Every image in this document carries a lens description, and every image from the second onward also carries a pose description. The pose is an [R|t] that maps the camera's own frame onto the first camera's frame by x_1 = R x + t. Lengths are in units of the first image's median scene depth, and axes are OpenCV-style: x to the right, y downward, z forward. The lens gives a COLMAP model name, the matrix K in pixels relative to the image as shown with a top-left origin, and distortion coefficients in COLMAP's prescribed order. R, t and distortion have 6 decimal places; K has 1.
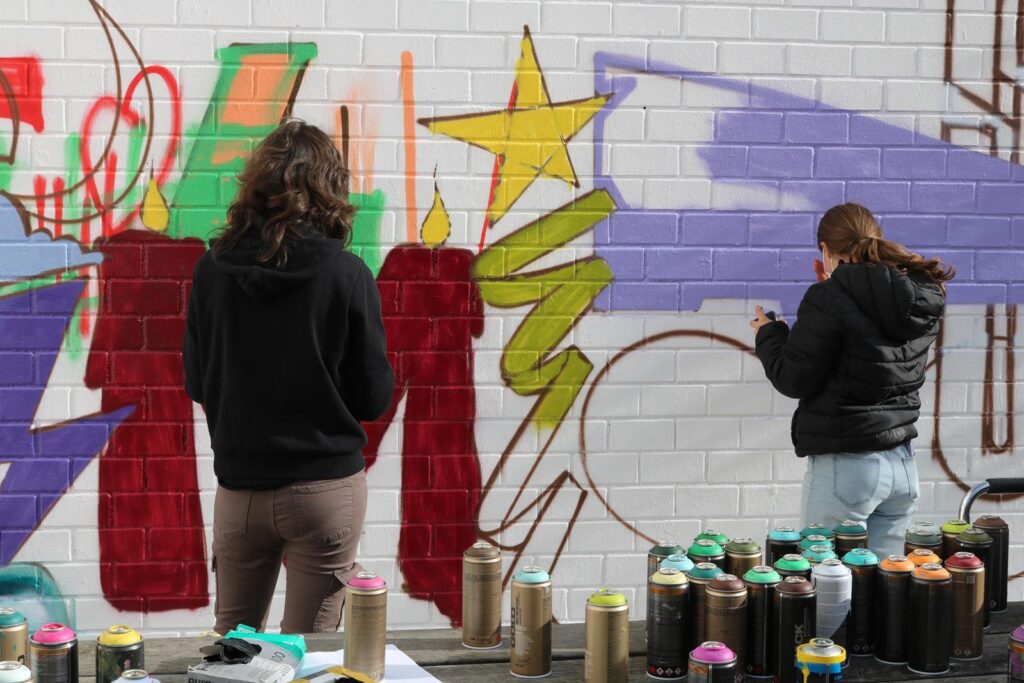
lens RADIAL K [[1627.4, 0, 502.5], [0, 1627.4, 341.7], [0, 0, 1]] dist [-0.060950, 0.219847]
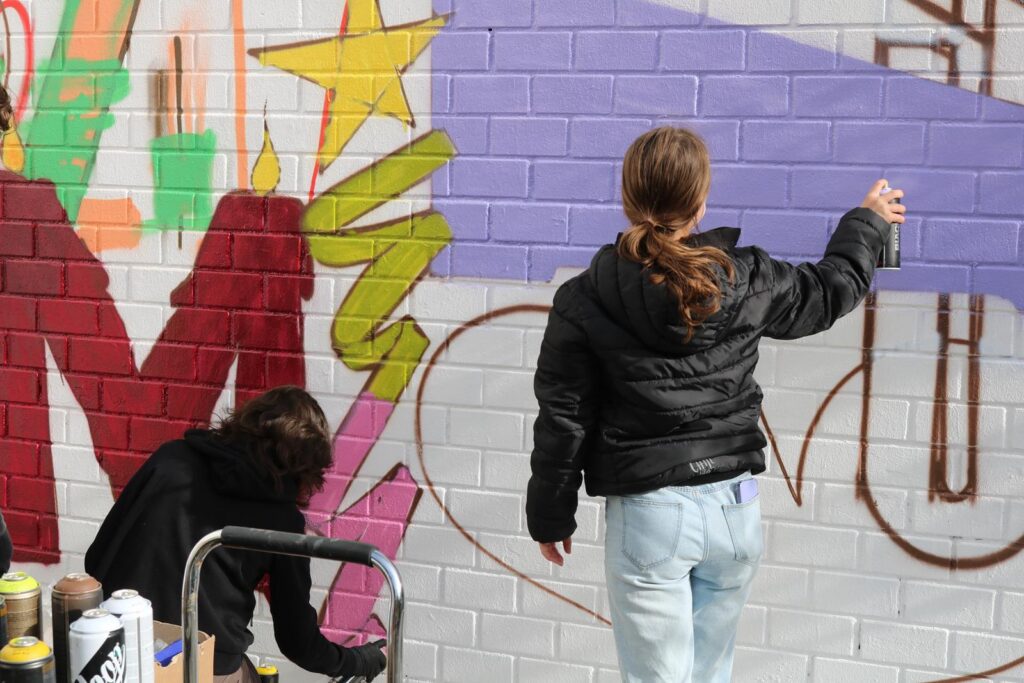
lens RADIAL K [[1627.4, 0, 502.5], [0, 1627.4, 341.7], [0, 0, 1]] dist [-0.060950, 0.219847]
pose [[0.867075, 0.067531, -0.493579, 0.504598], [-0.052875, 0.997648, 0.043611, -0.023565], [0.495363, -0.011716, 0.868607, 0.293019]]
